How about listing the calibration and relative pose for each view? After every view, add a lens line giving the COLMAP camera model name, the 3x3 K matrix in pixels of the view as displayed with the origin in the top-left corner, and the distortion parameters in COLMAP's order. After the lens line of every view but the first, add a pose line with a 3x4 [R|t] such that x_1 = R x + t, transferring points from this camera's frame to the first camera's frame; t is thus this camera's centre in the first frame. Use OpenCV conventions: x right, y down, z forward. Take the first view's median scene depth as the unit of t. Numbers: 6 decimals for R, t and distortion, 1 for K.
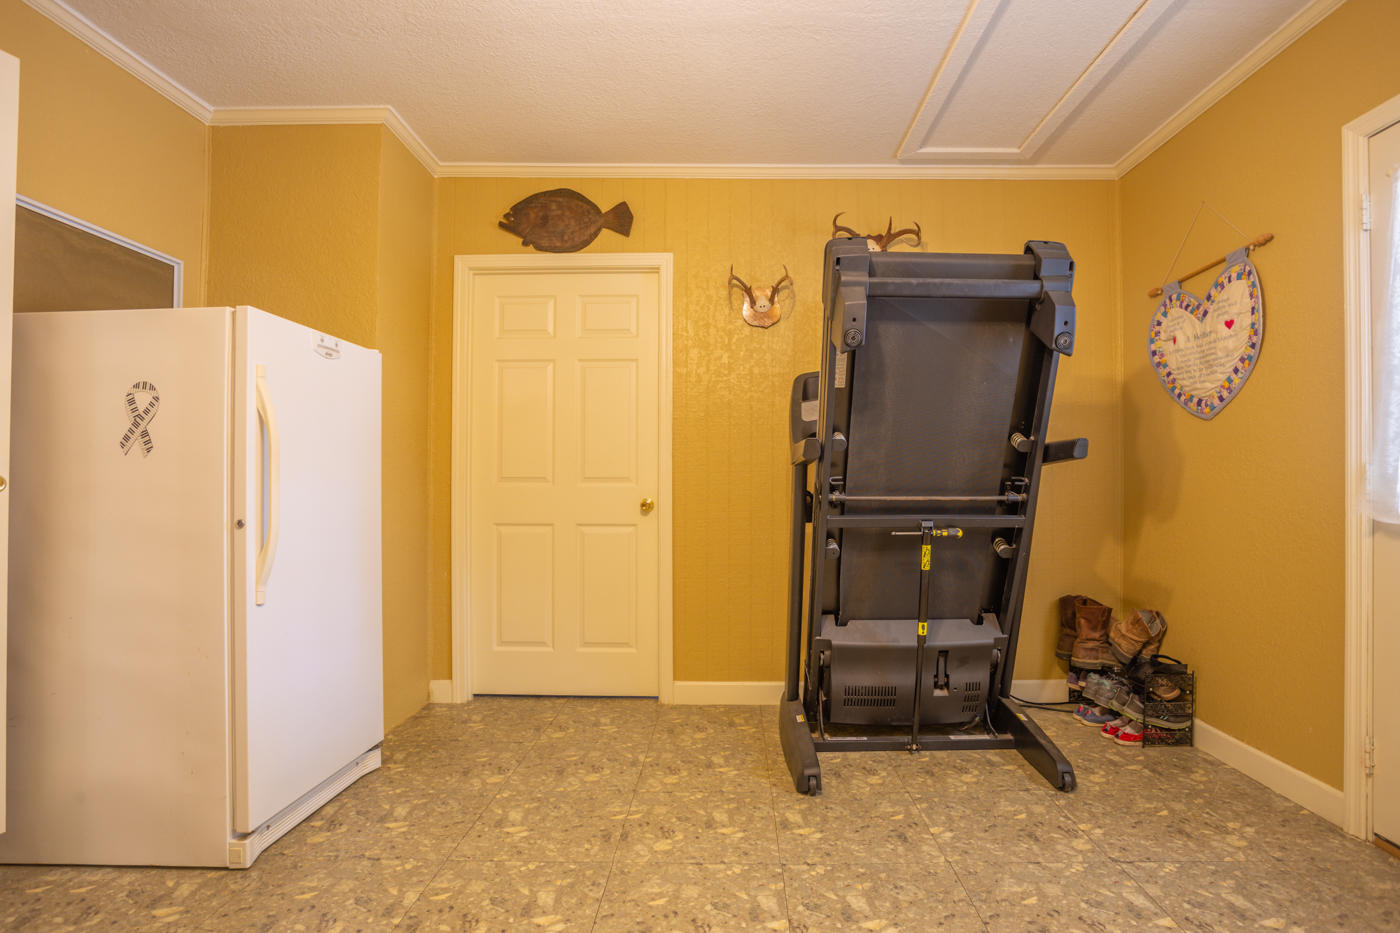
lens RADIAL K [[721.8, 0, 702.8], [0, 721.8, 459.0], [0, 0, 1]] dist [-0.048456, 0.021820]
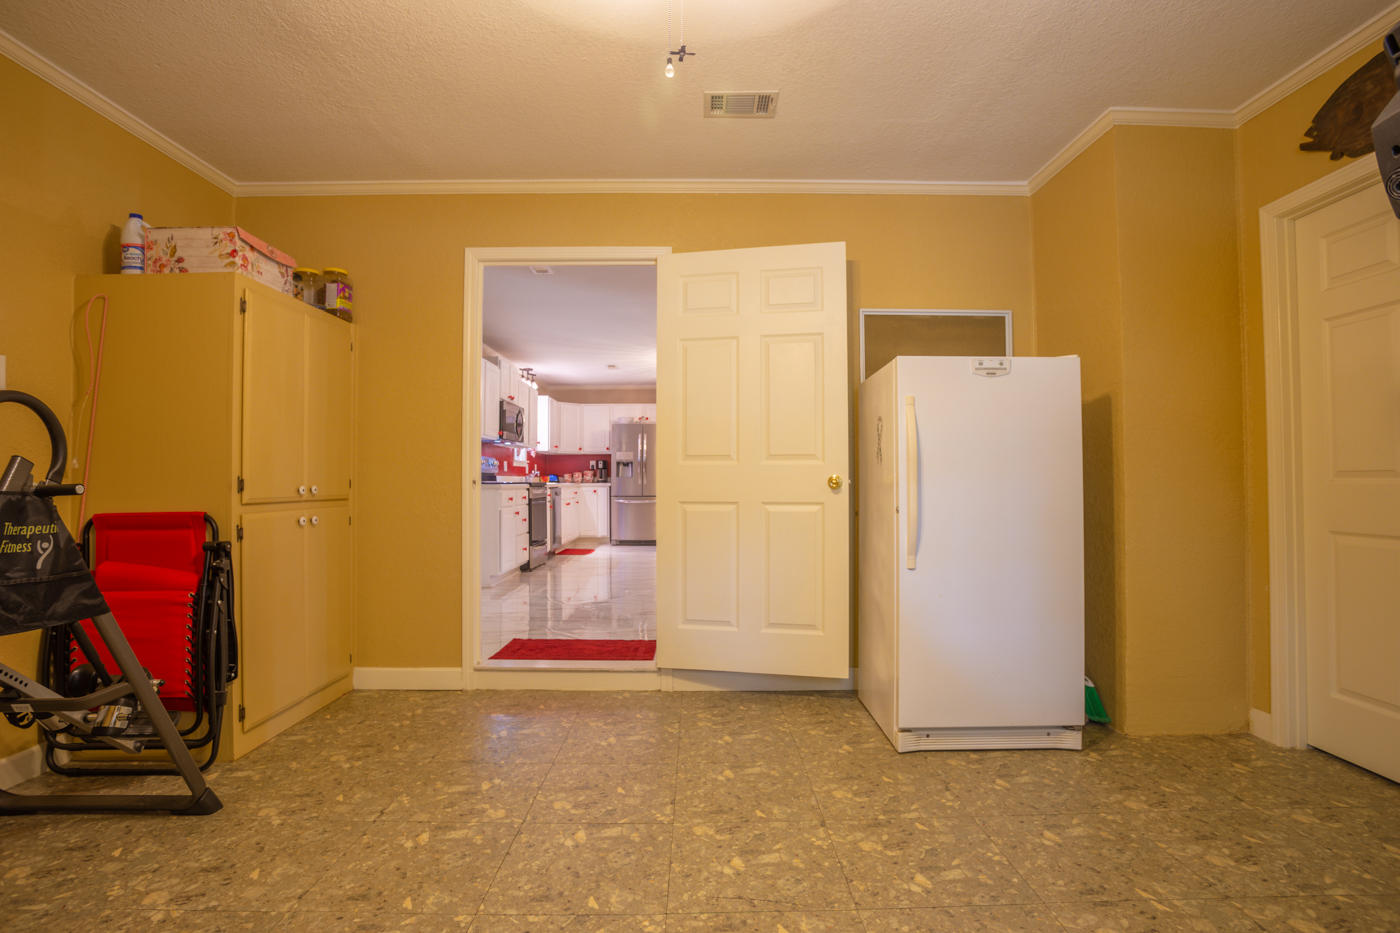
lens RADIAL K [[702.2, 0, 700.0], [0, 702.2, 466.5], [0, 0, 1]] dist [-0.116193, 0.034031]
pose [[0.005513, -0.021330, -0.999757, 0.567041], [0.036269, 0.999119, -0.021116, 0.013417], [0.999327, -0.036144, 0.006282, 0.463305]]
